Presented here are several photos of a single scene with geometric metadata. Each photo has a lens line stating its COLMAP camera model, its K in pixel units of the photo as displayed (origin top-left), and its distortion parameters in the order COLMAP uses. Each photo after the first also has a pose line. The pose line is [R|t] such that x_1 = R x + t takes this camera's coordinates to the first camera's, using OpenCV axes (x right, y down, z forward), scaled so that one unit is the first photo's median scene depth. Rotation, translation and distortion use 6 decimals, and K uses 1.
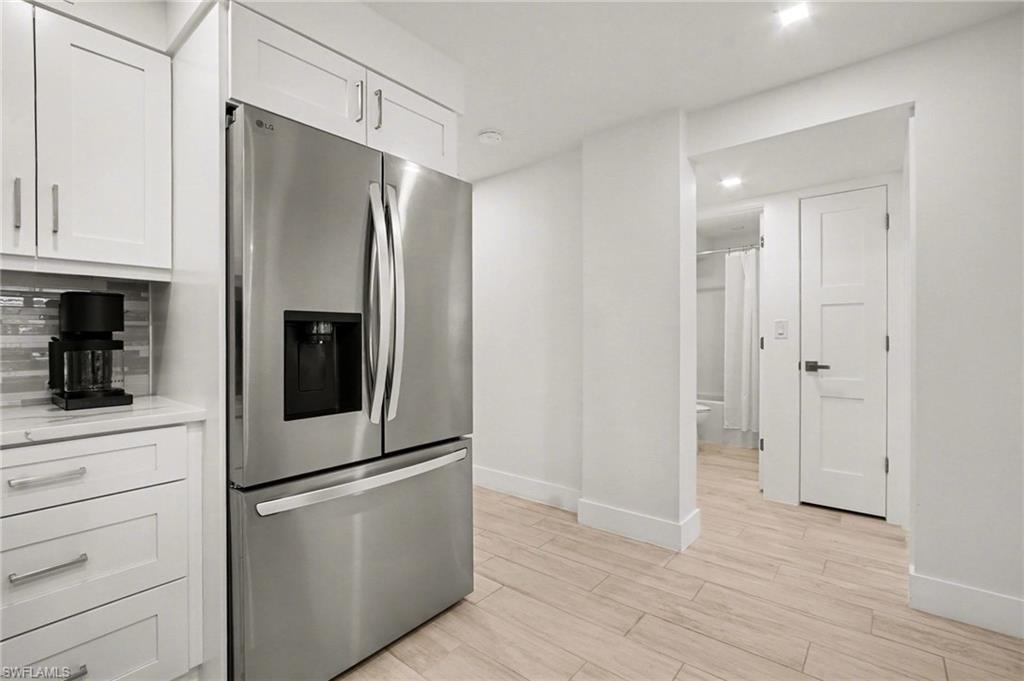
lens RADIAL K [[458.5, 0, 509.9], [0, 458.5, 345.8], [0, 0, 1]] dist [-0.000491, -0.000246]
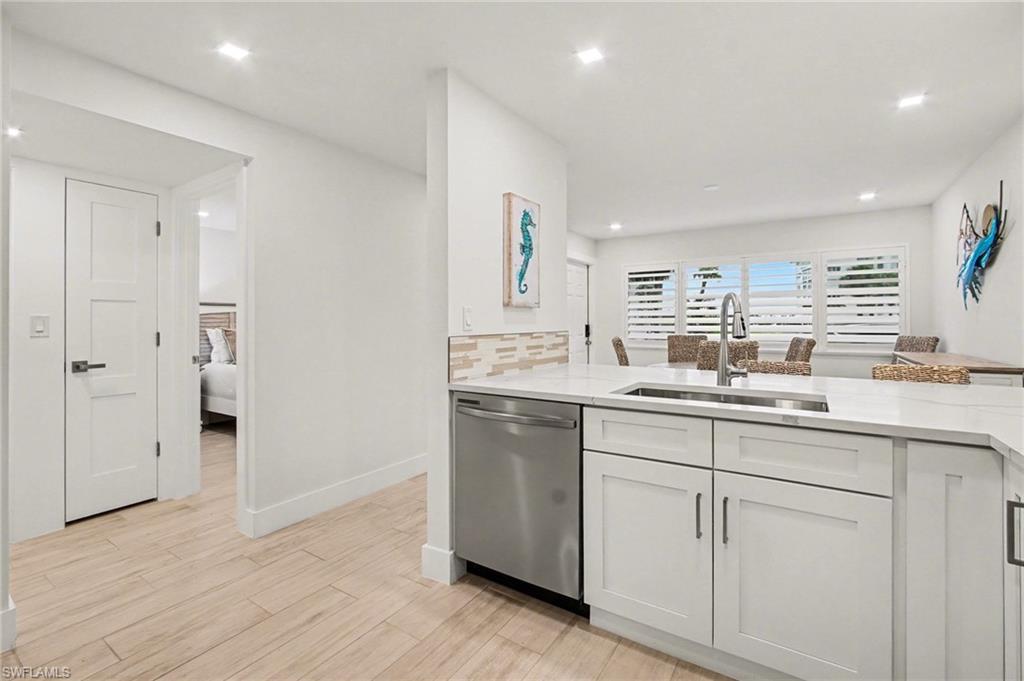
lens RADIAL K [[458.5, 0, 497.1], [0, 458.5, 327.9], [0, 0, 1]] dist [-0.000491, -0.000246]
pose [[-0.080321, -0.012372, 0.996692, -0.347254], [0.026416, 0.999545, 0.014536, -0.025951], [-0.996419, 0.027496, -0.079957, 0.279795]]
